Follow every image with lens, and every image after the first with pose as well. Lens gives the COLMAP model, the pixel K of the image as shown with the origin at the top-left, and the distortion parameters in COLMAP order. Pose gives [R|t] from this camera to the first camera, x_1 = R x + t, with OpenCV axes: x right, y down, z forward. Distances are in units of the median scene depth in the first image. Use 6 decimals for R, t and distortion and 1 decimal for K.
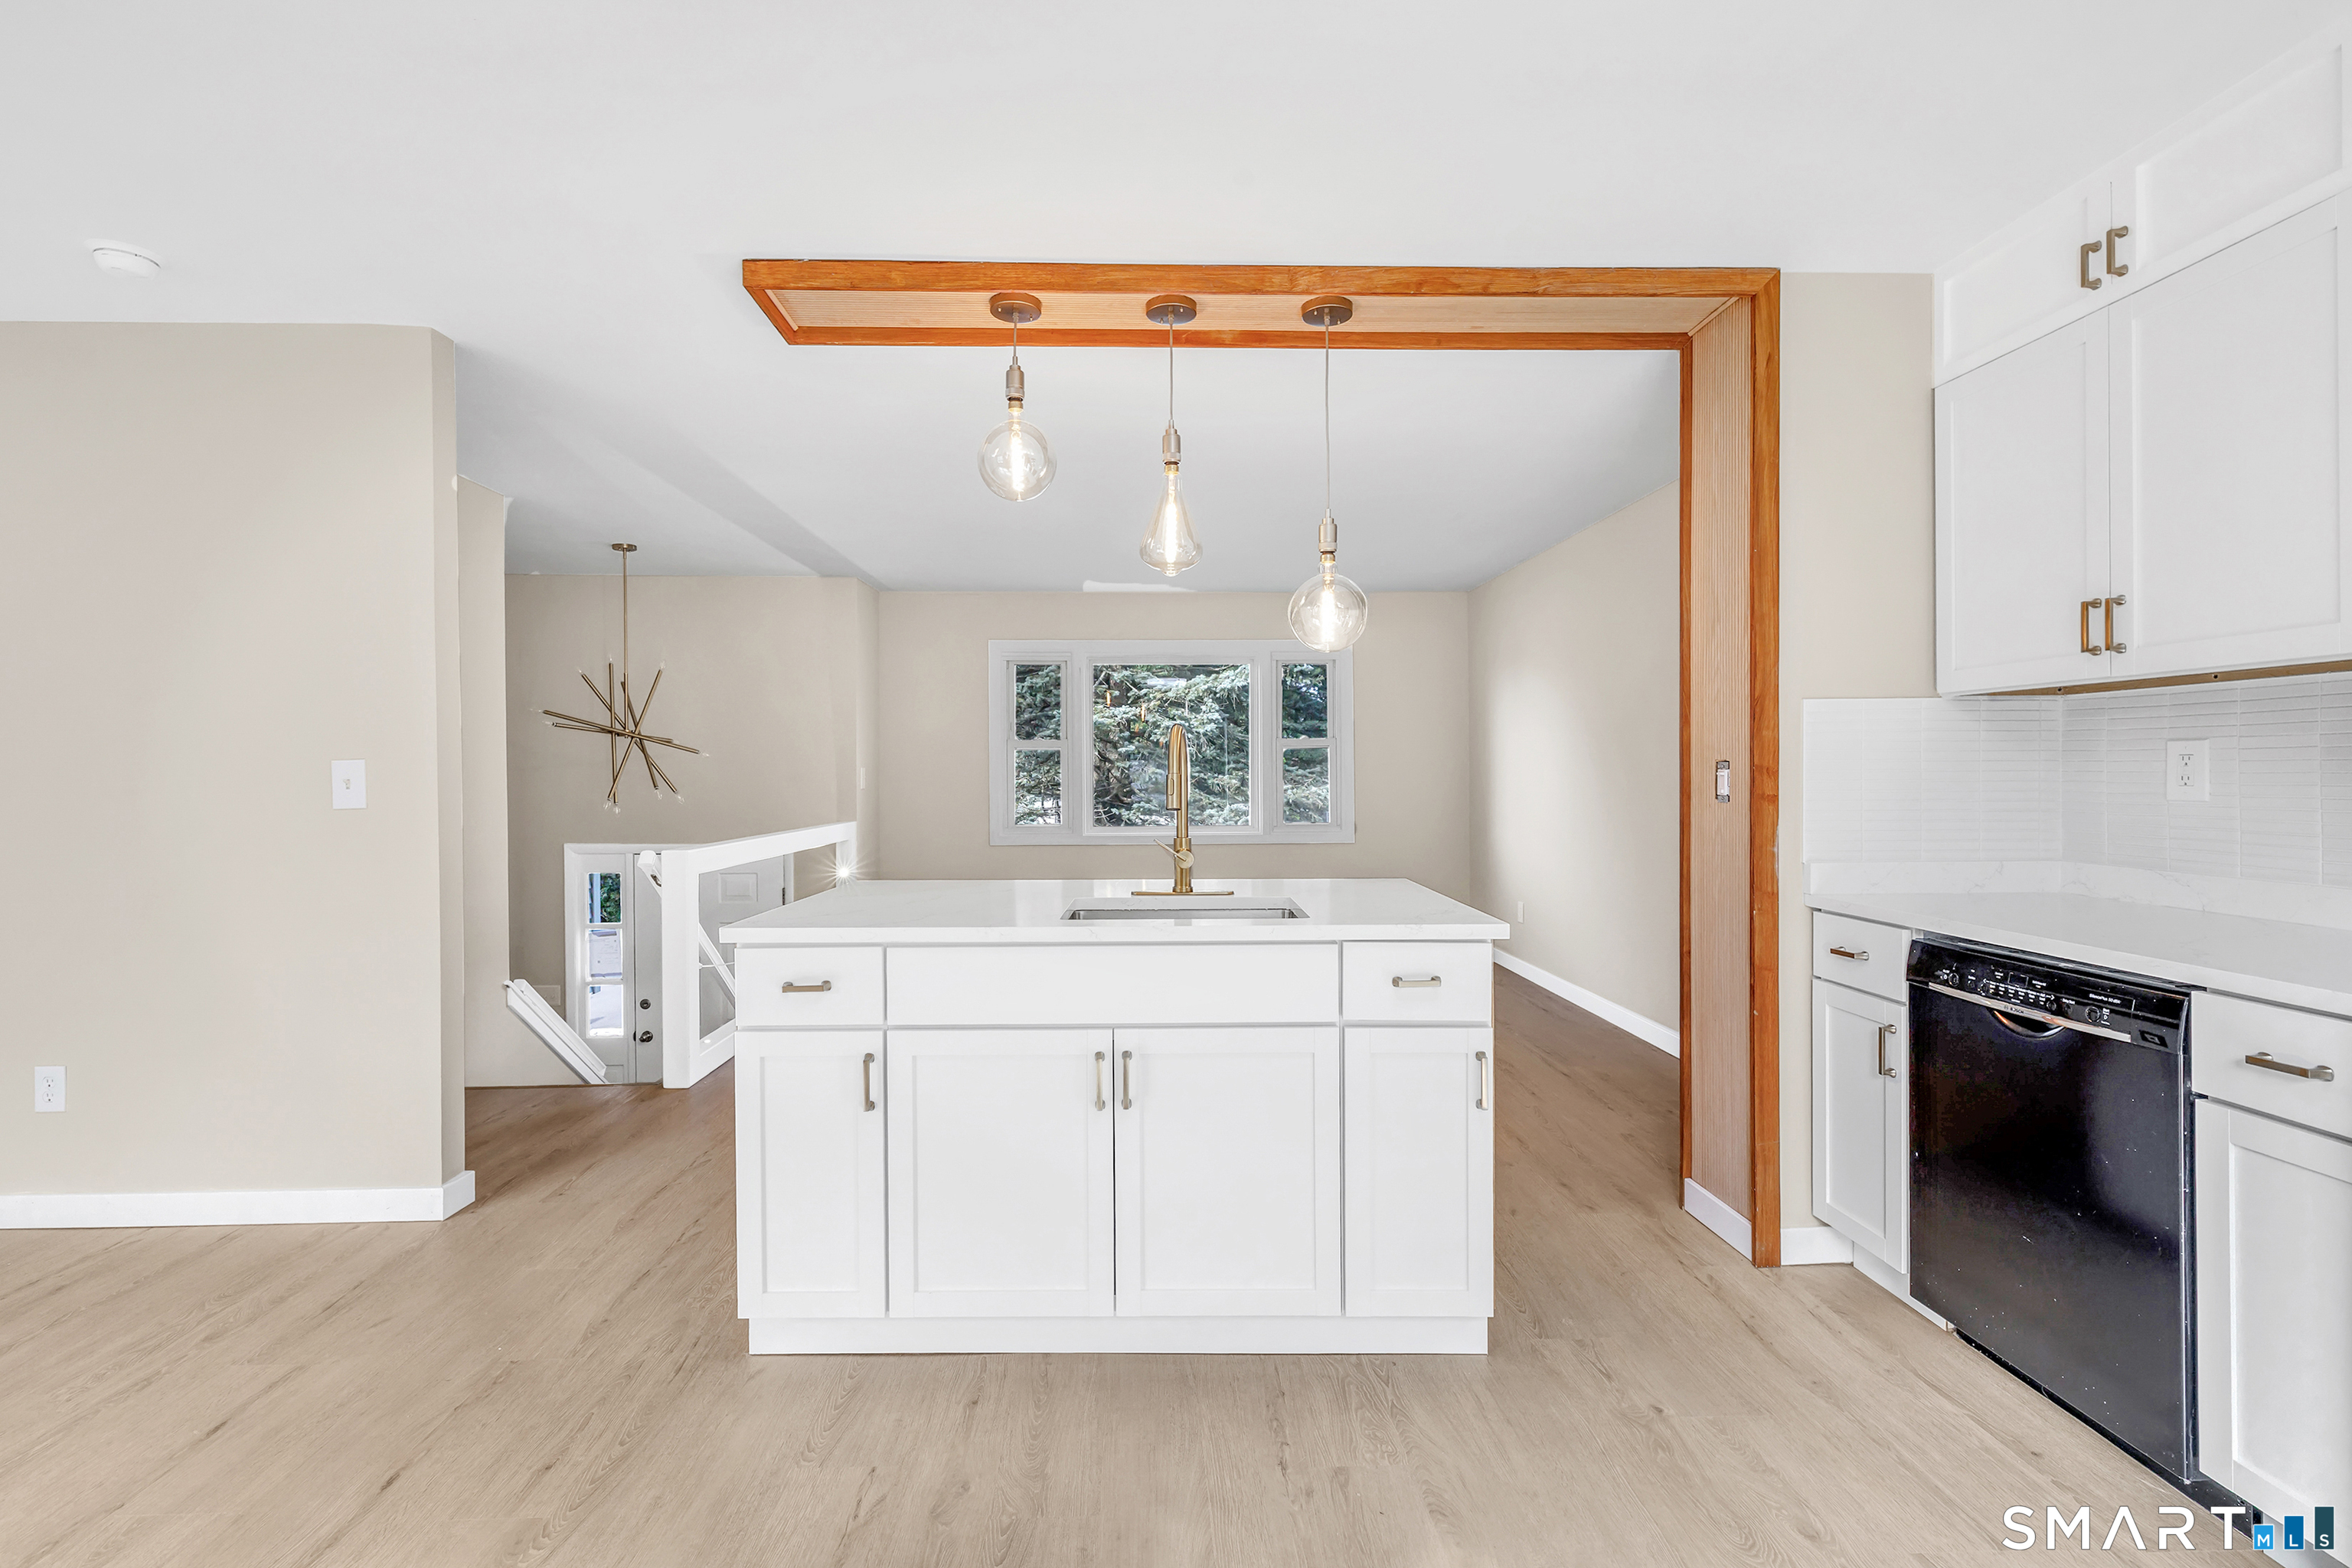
lens RADIAL K [[1028.3, 0, 1172.9], [0, 1028.3, 792.6], [0, 0, 1]] dist [-0.002266, 0.000811]
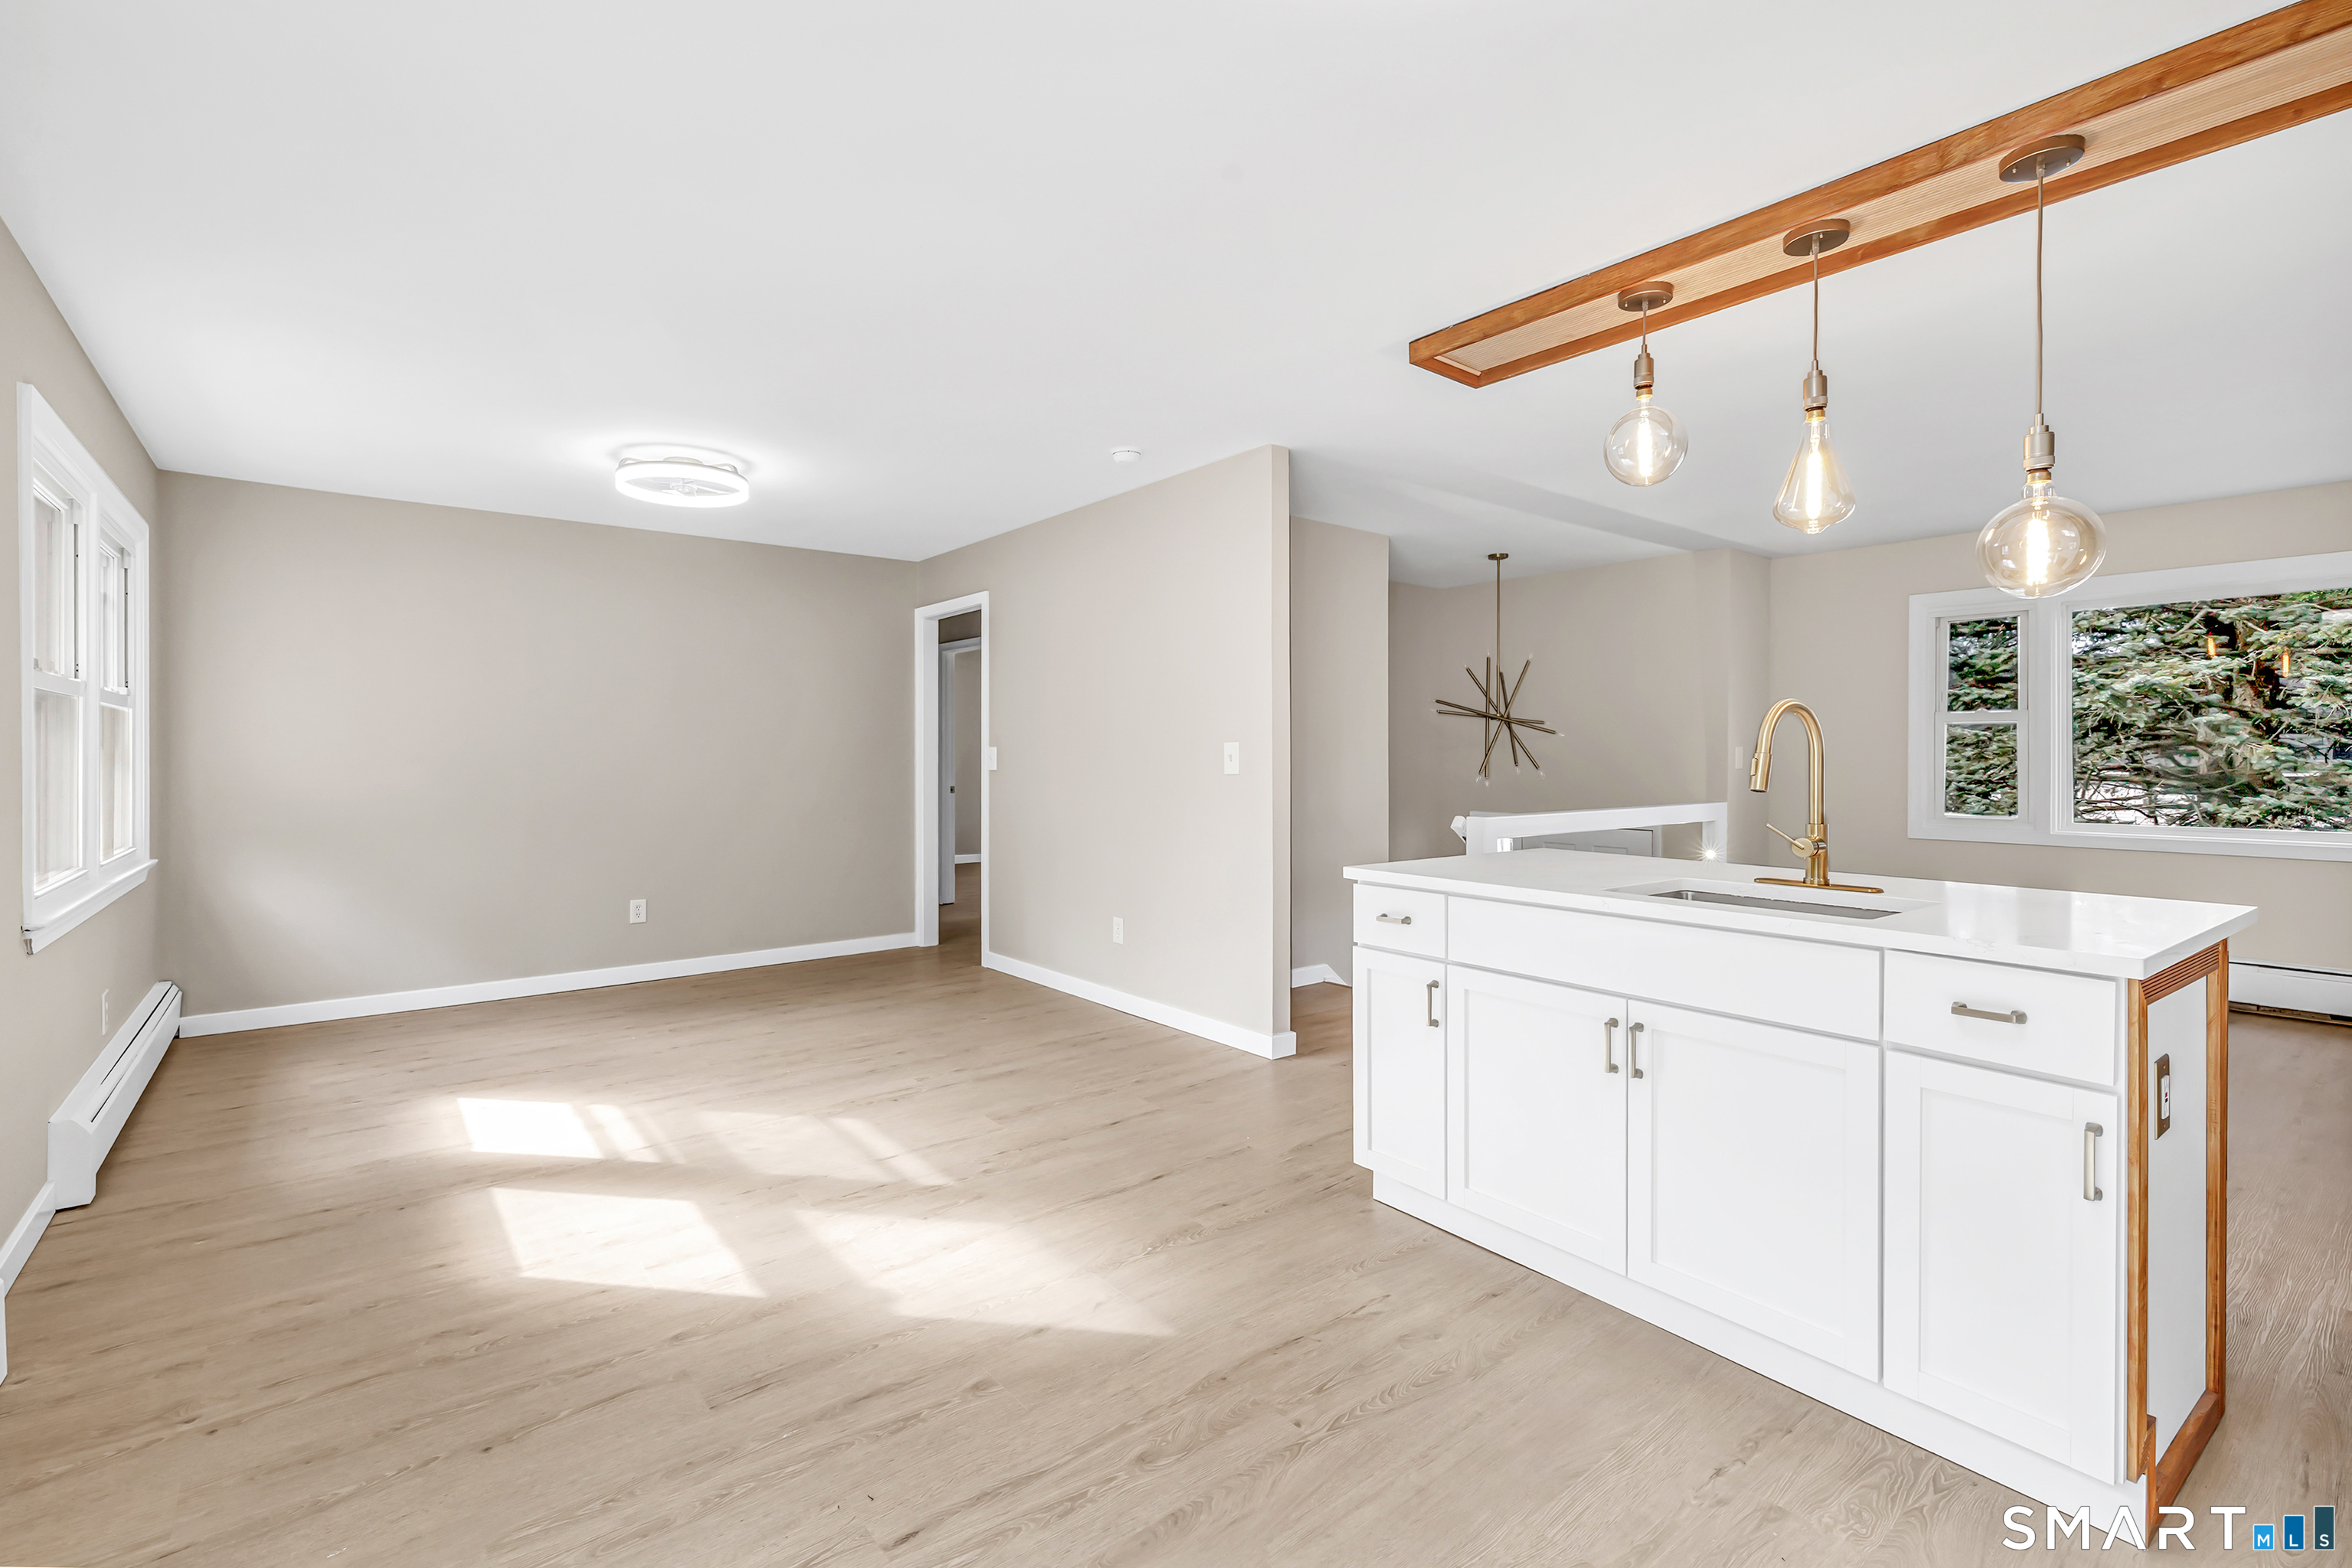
lens RADIAL K [[1025.6, 0, 1176.0], [0, 1025.6, 784.0], [0, 0, 1]] dist [0.000119, 0.000590]
pose [[0.610675, 0.027349, -0.791409, 0.377736], [-0.016897, 0.999626, 0.021506, -0.001081], [0.791701, 0.000239, 0.610908, 0.006615]]
